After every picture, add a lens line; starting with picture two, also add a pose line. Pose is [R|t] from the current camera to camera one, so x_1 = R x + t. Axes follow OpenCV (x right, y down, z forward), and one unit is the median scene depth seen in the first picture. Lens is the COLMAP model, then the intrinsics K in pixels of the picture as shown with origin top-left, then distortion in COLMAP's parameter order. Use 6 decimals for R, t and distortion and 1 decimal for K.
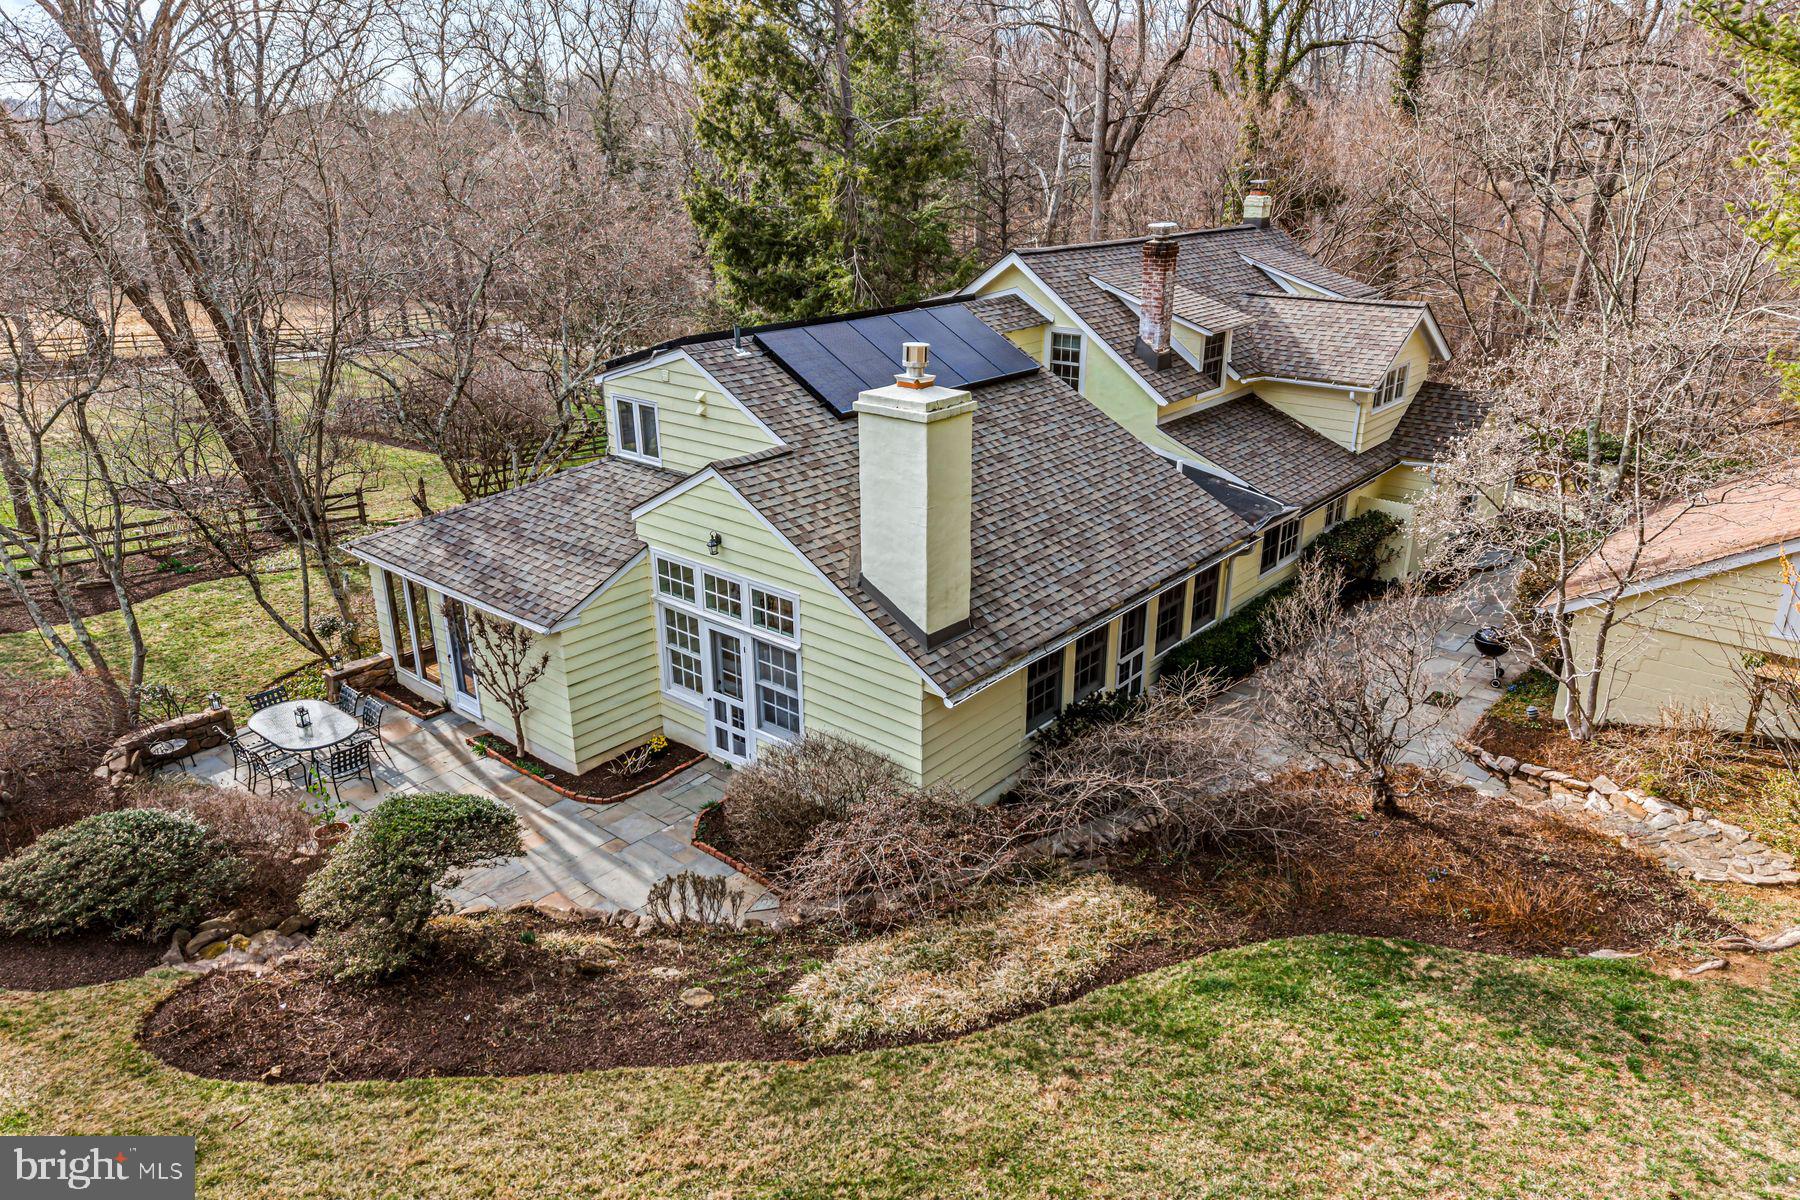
lens RADIAL K [[1179.1, 0, 893.5], [0, 1179.1, 595.2], [0, 0, 1]] dist [0.020252, -0.012389]
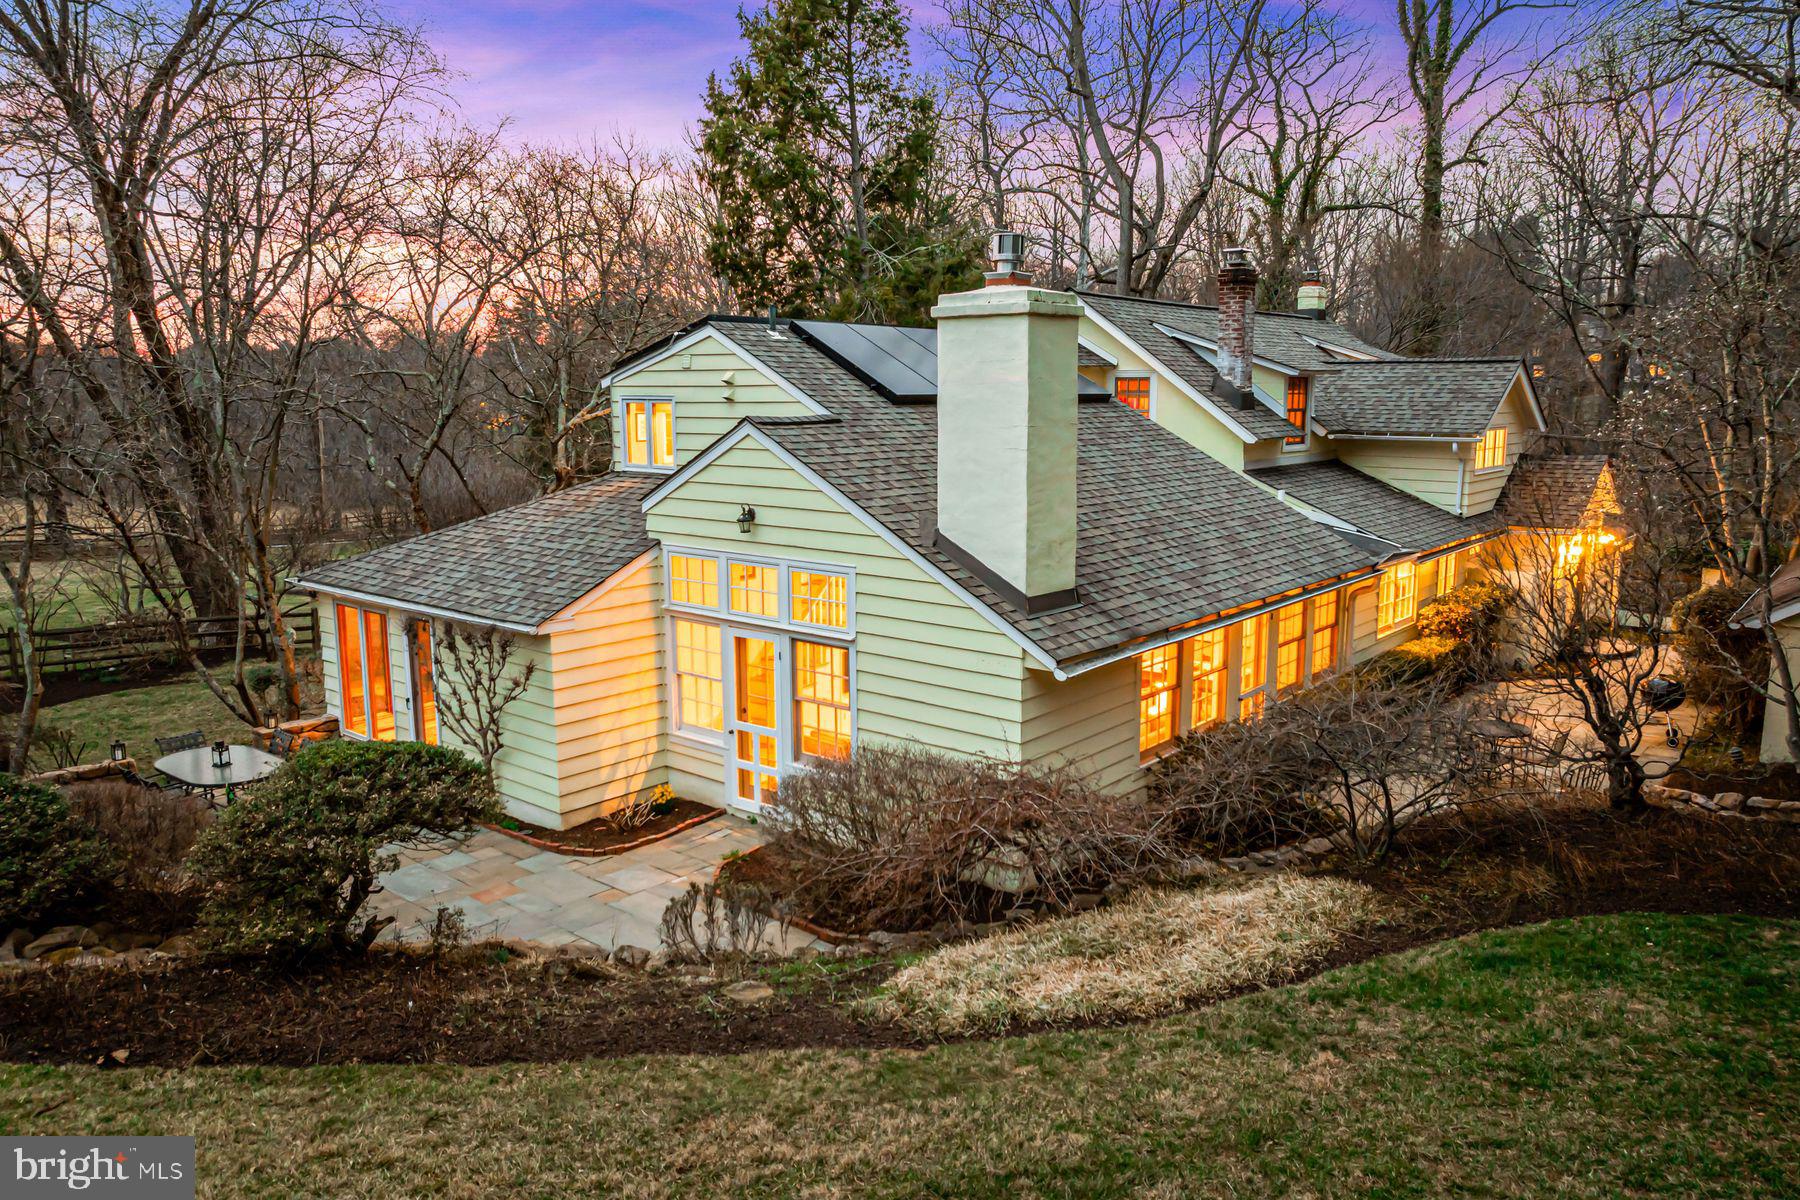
lens RADIAL K [[1256.7, 0, 902.7], [0, 1256.7, 597.4], [0, 0, 1]] dist [-0.051004, 0.021957]
pose [[0.999871, -0.000592, 0.016056, -0.061575], [0.003628, 0.981837, -0.189693, 0.177593], [-0.015652, 0.189726, 0.981712, 0.174308]]
